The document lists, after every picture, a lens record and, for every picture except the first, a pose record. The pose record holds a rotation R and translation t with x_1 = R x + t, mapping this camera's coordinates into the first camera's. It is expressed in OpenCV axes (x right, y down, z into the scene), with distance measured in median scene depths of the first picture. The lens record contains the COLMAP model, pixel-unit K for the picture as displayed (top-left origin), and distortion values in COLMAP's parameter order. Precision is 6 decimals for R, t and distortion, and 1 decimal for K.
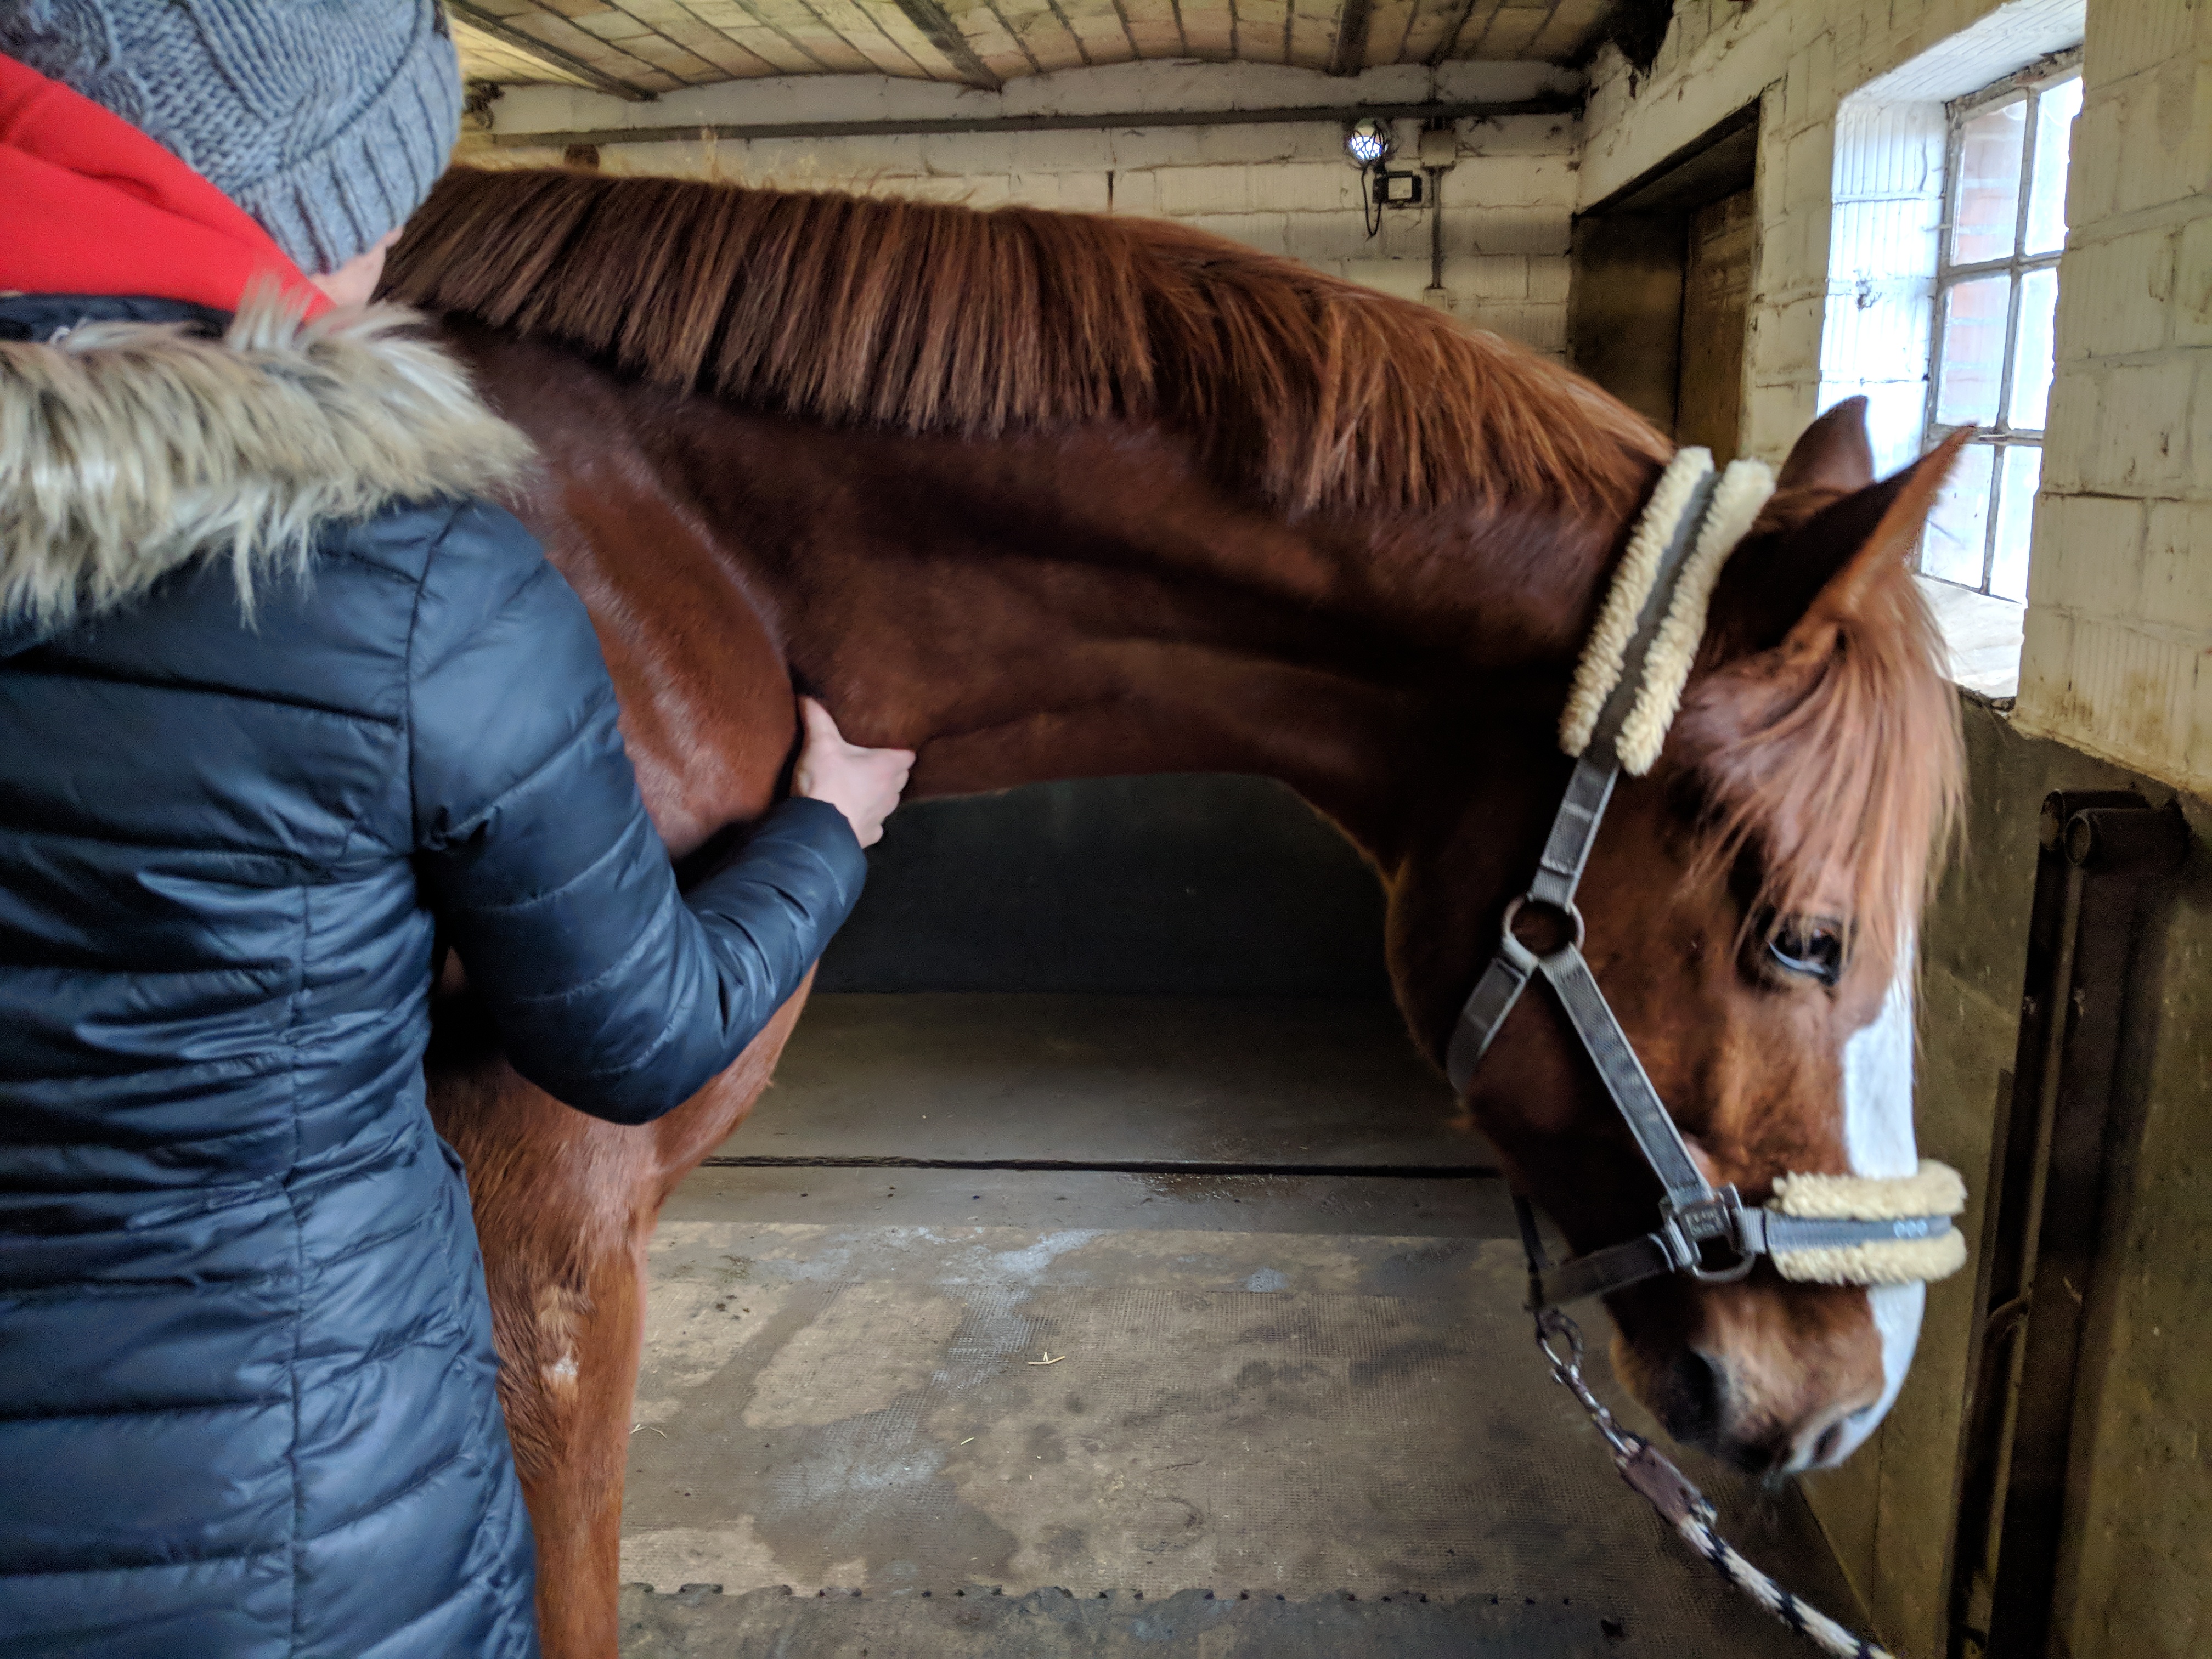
lens RADIAL K [[1761.9, 0, 1135.5], [0, 1761.9, 837.2], [0, 0, 1]] dist [0.082123, -0.160204]
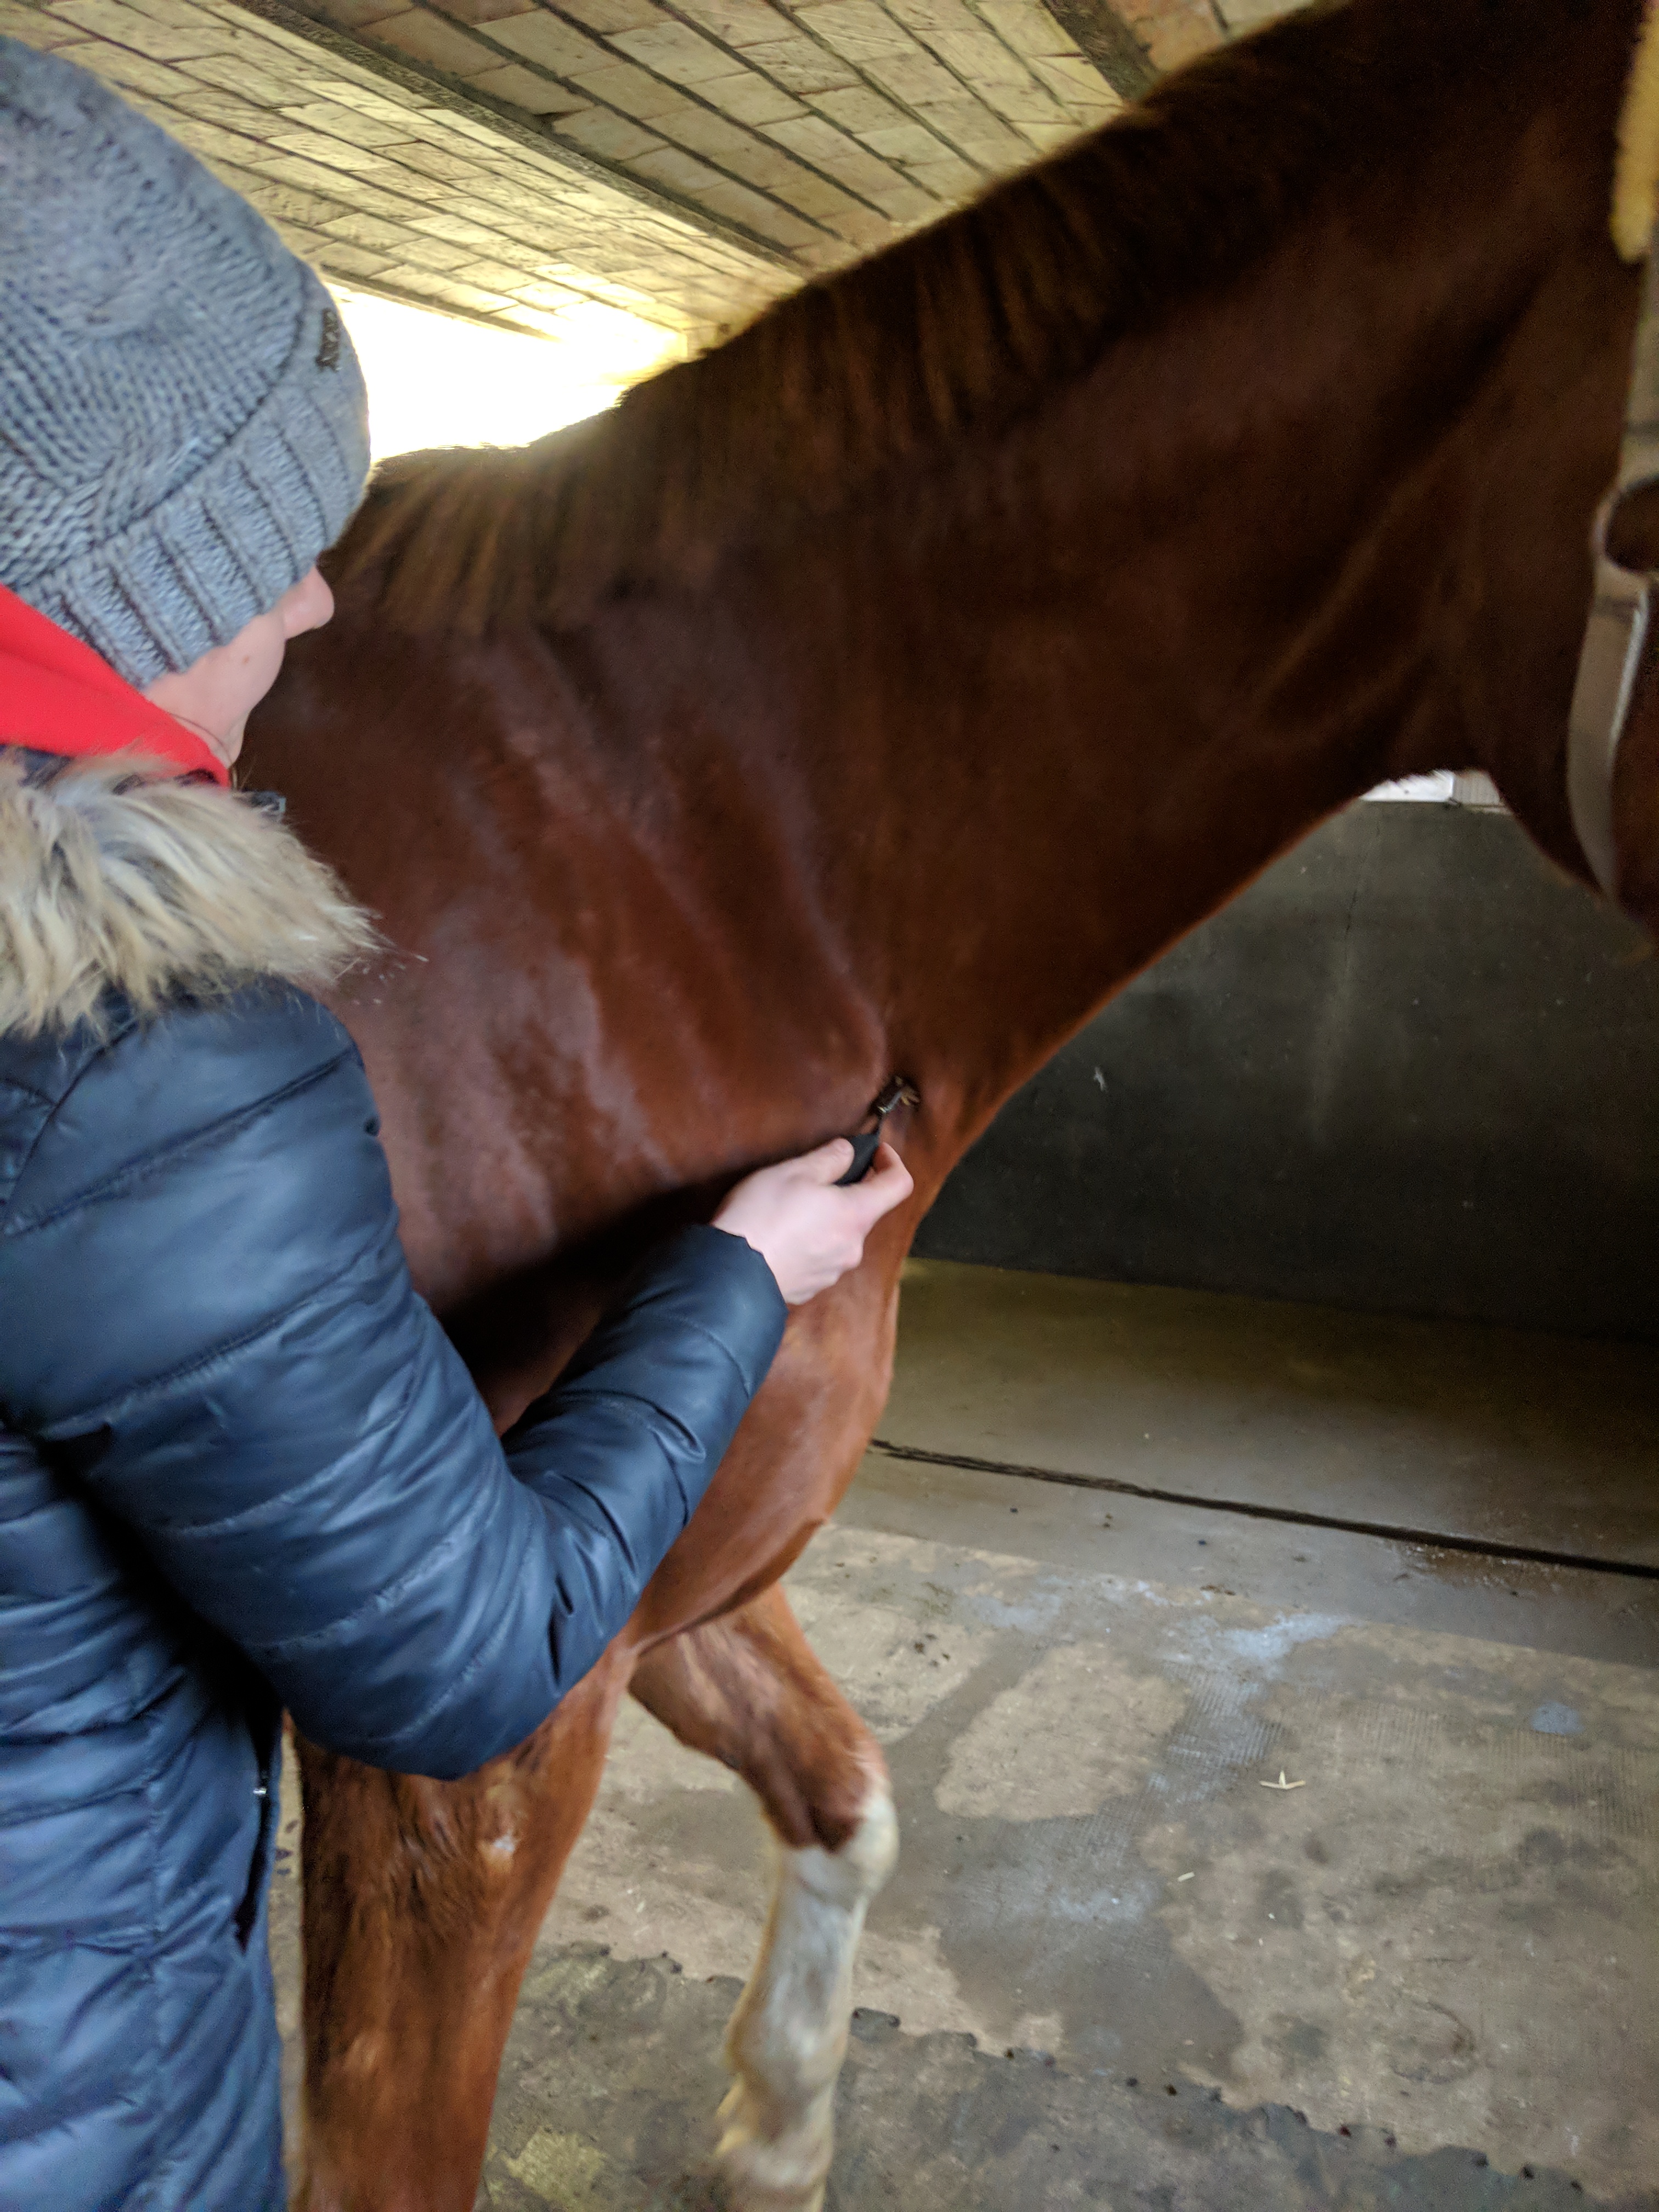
lens RADIAL K [[1774.8, 0, 874.0], [0, 1774.8, 1058.5], [0, 0, 1]] dist [0.054323, -0.092389]
pose [[0.960571, 0.069729, -0.269148, -0.033986], [-0.070370, 0.997494, 0.007277, -0.048843], [0.268981, 0.011950, 0.963071, 0.120313]]
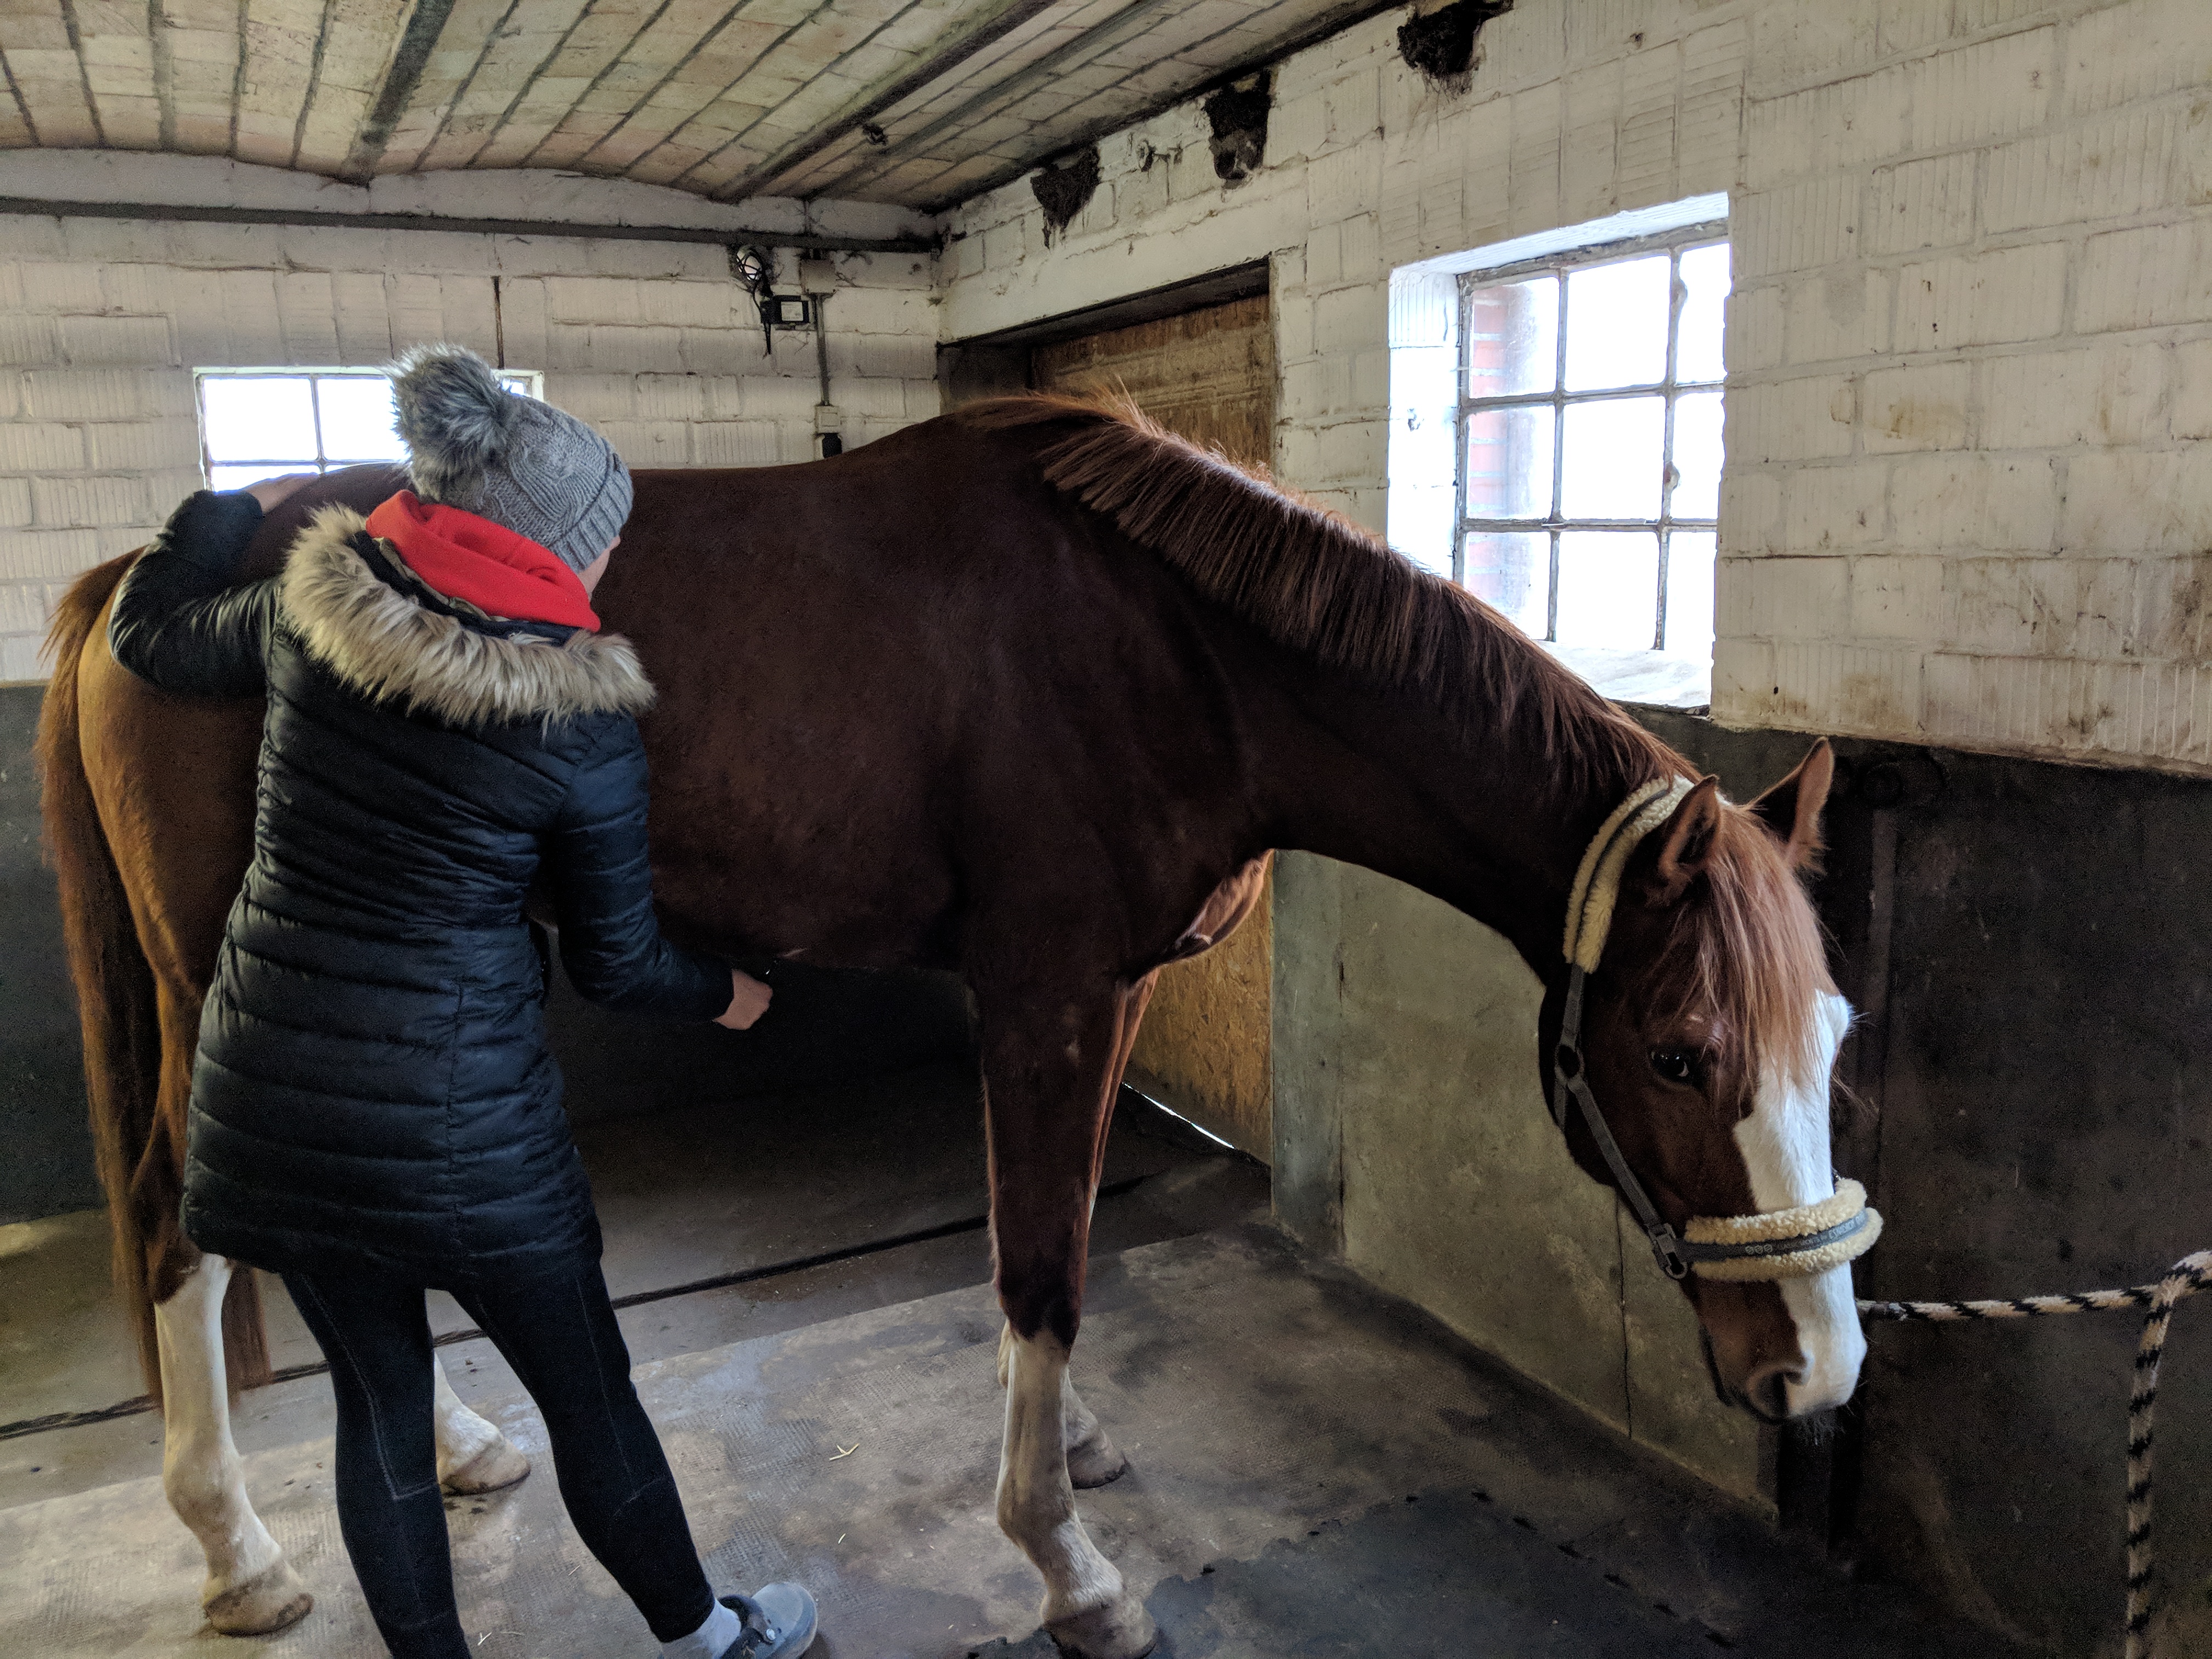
lens RADIAL K [[1770.4, 0, 1106.0], [0, 1770.4, 829.5], [0, 0, 1]] dist [0.079630, -0.171591]
pose [[0.852671, -0.095545, 0.513637, -0.432038], [0.130843, 0.990857, -0.032893, 0.001193], [-0.505798, 0.095252, 0.857377, 0.037274]]
